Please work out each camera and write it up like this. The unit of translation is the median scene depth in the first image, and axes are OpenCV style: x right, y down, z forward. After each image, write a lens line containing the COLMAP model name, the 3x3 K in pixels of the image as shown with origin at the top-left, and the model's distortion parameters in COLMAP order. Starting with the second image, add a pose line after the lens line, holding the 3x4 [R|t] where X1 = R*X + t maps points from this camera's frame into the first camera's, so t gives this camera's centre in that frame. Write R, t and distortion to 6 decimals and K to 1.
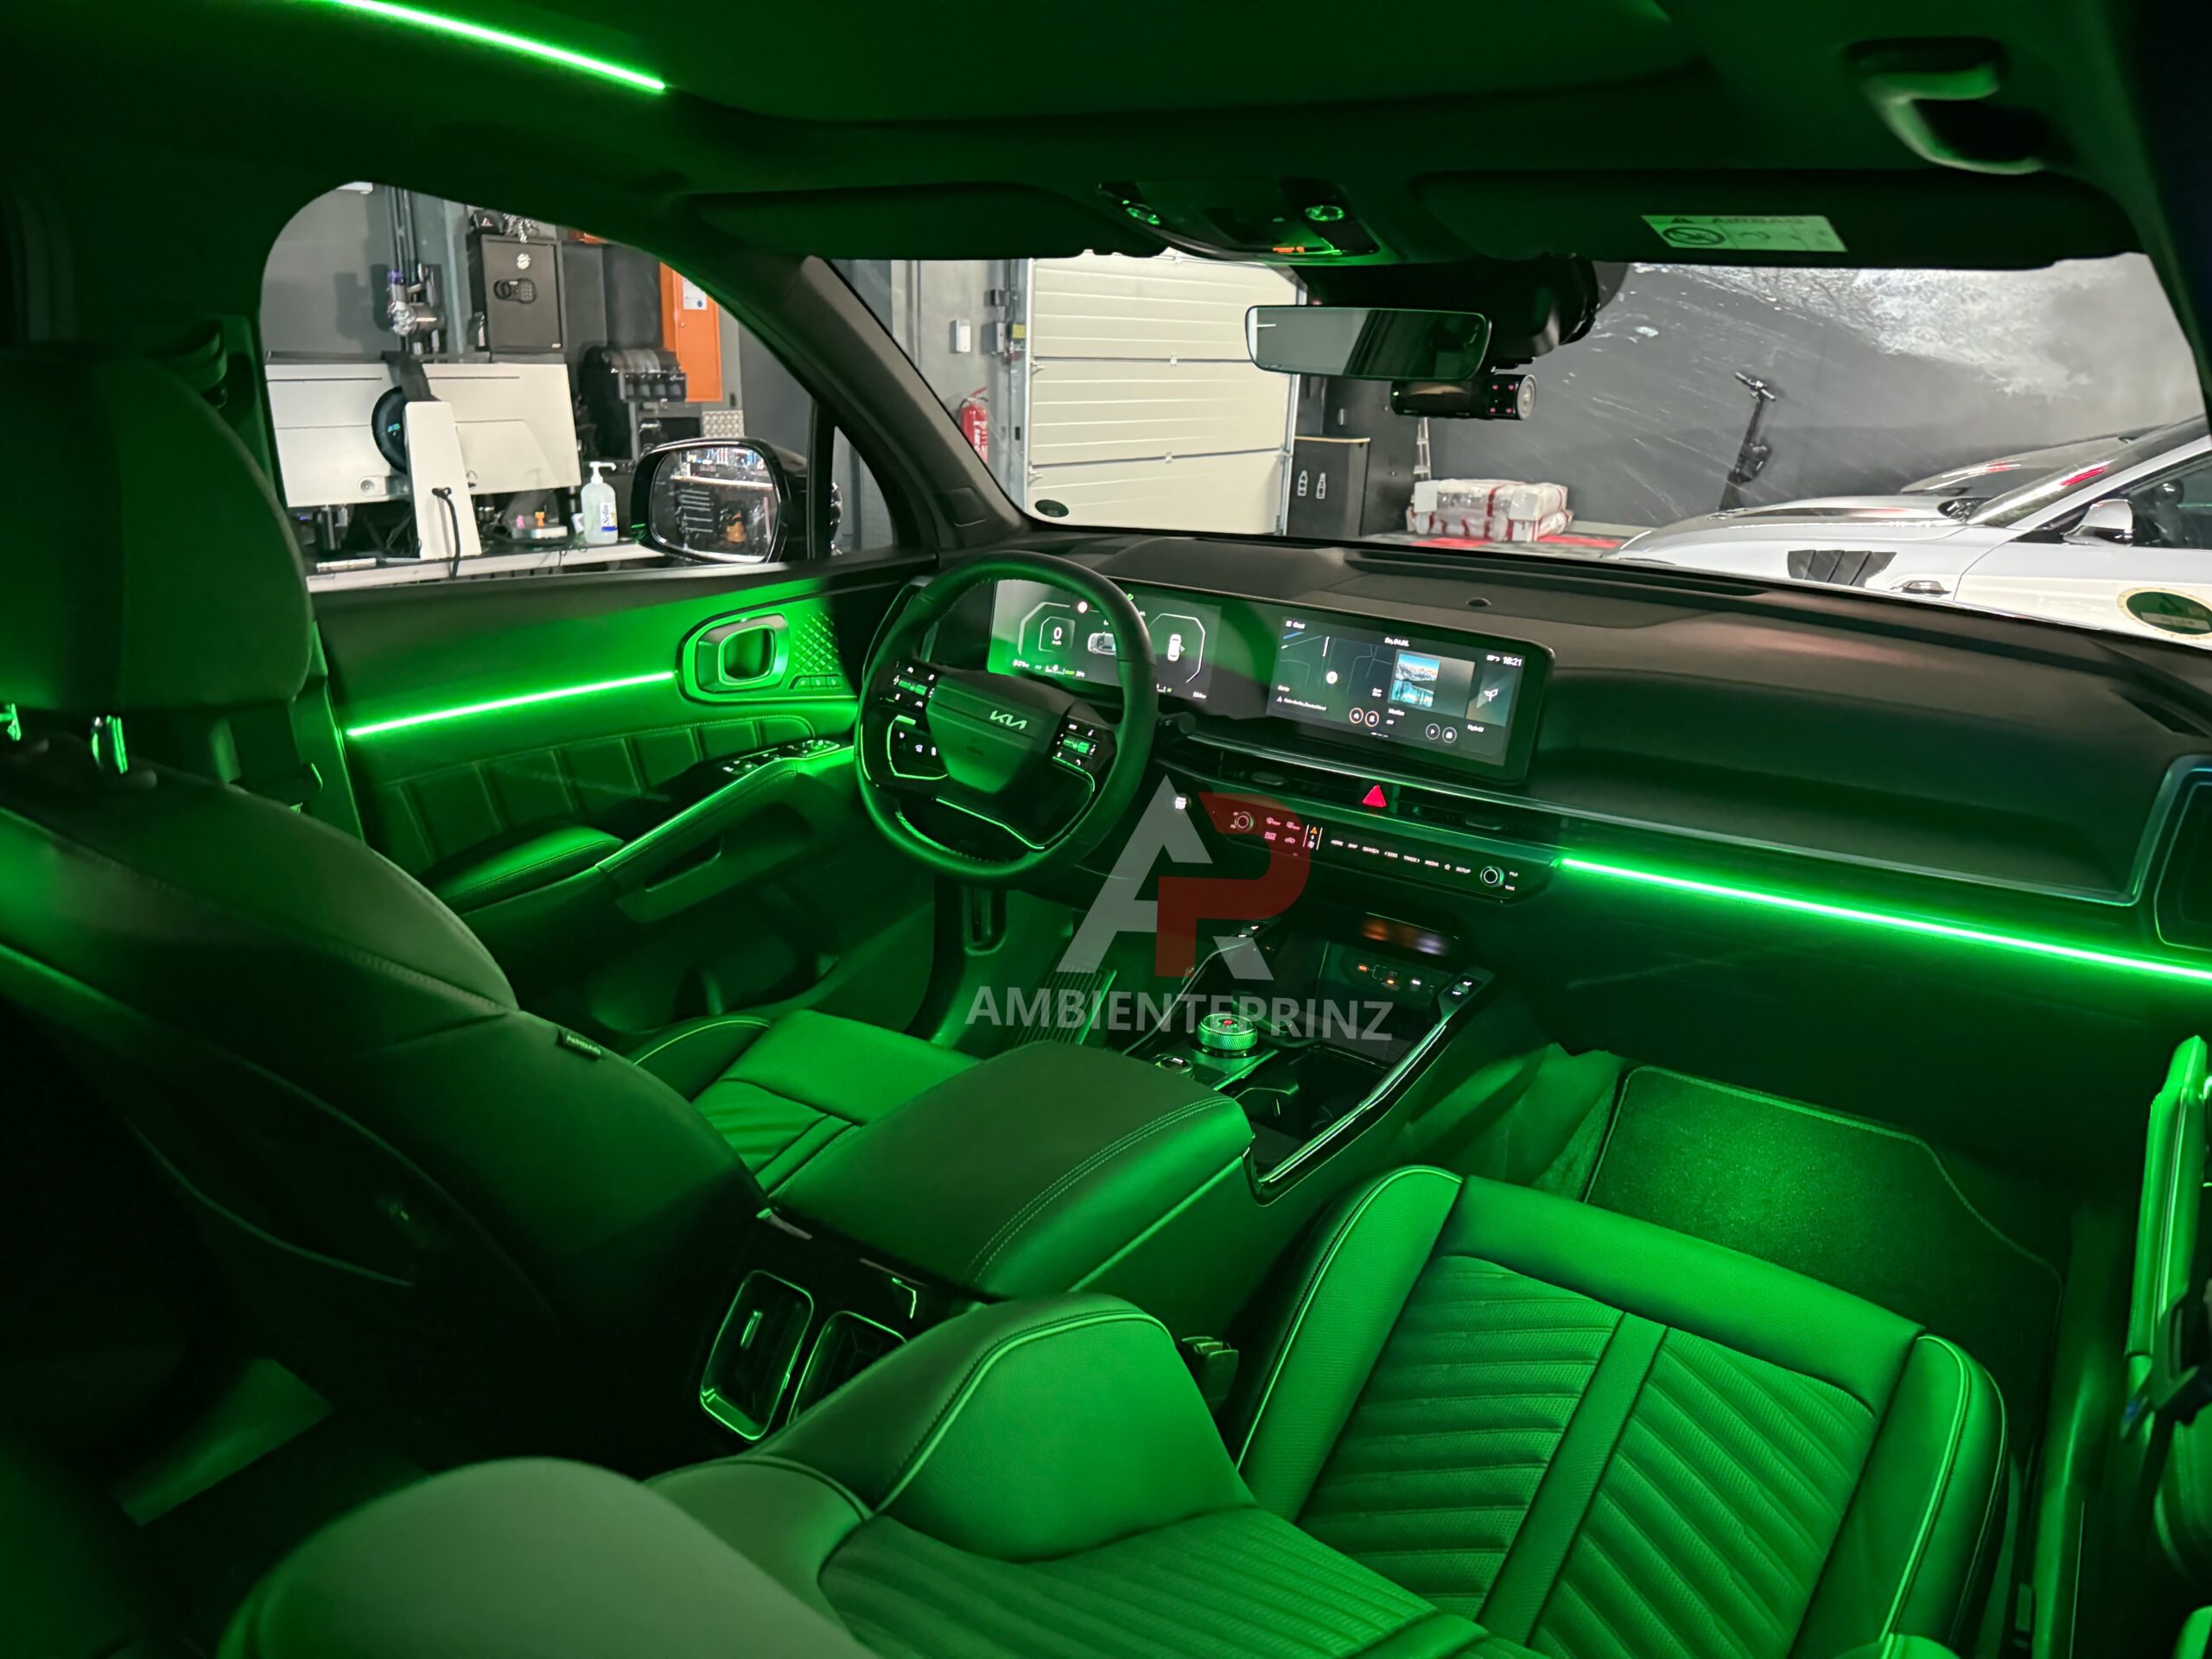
lens RADIAL K [[1549.1, 0, 1106.2], [0, 1549.1, 828.5], [0, 0, 1]] dist [0.090866, -0.127814]
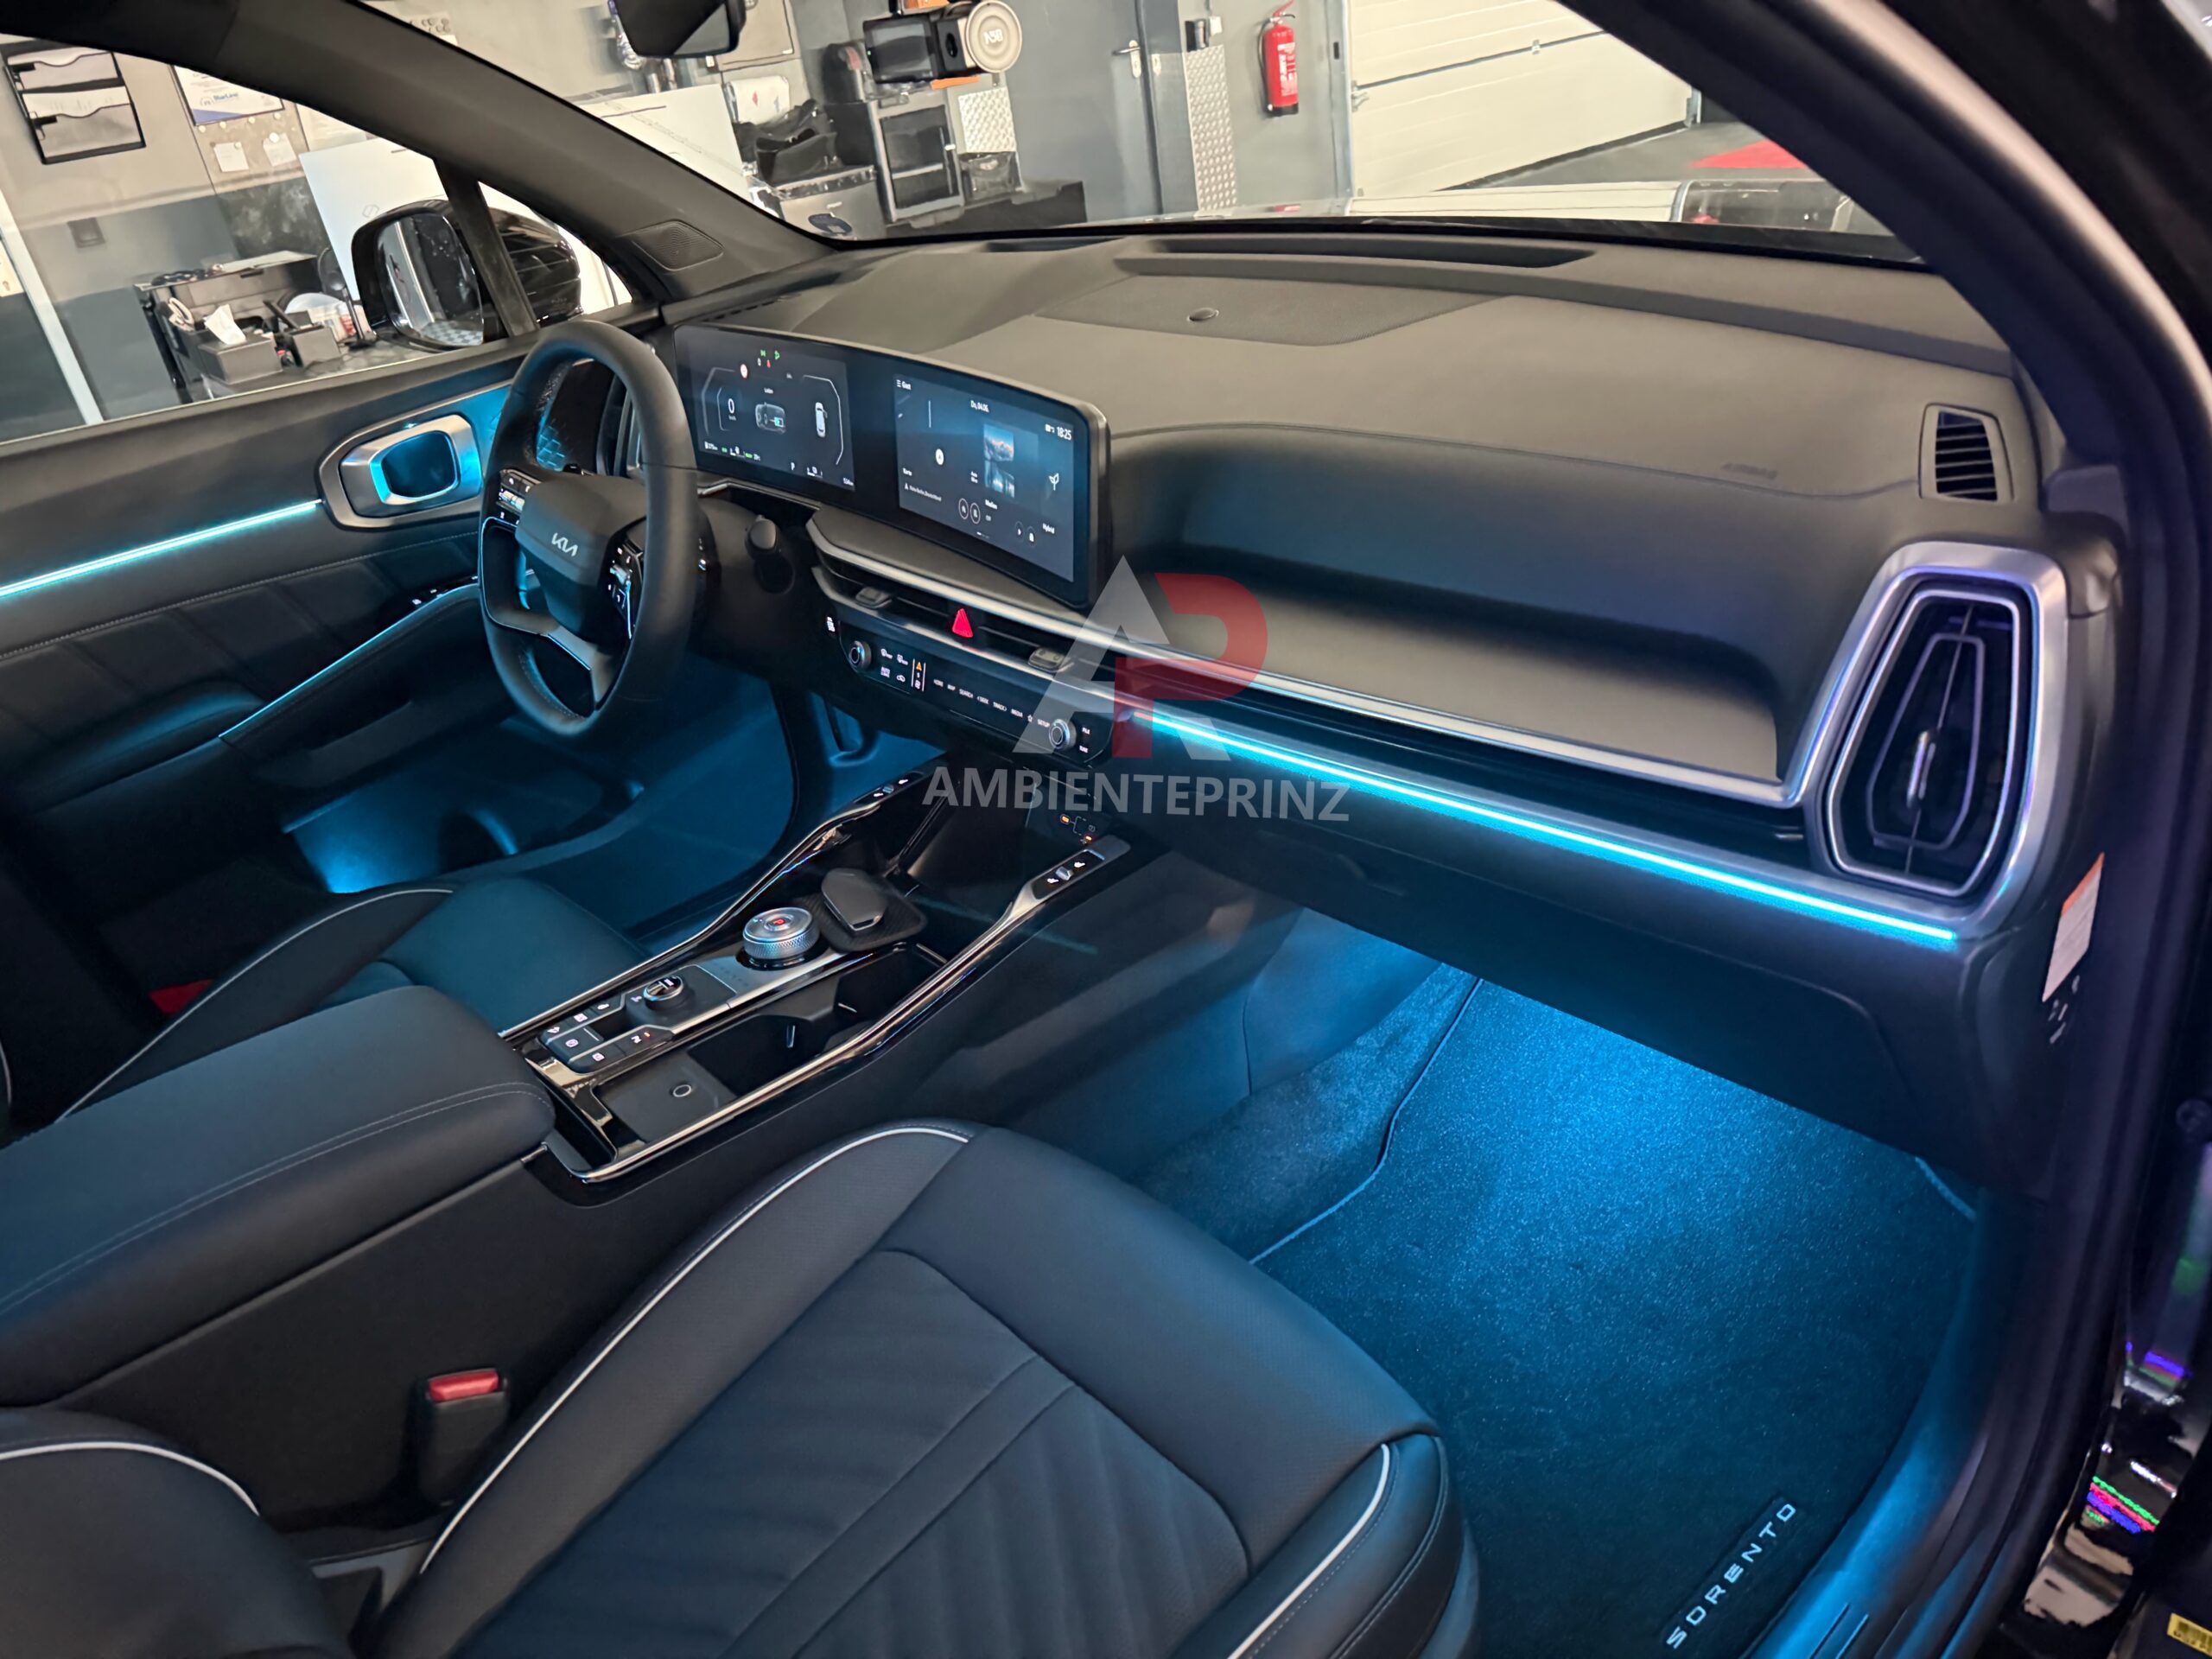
lens RADIAL K [[1546.5, 0, 1103.6], [0, 1546.5, 836.5], [0, 0, 1]] dist [0.105003, -0.177317]
pose [[0.951534, -0.013231, -0.307258, 0.406796], [0.078388, 0.976510, 0.200706, -0.056694], [0.297385, -0.215064, 0.930220, 0.253890]]
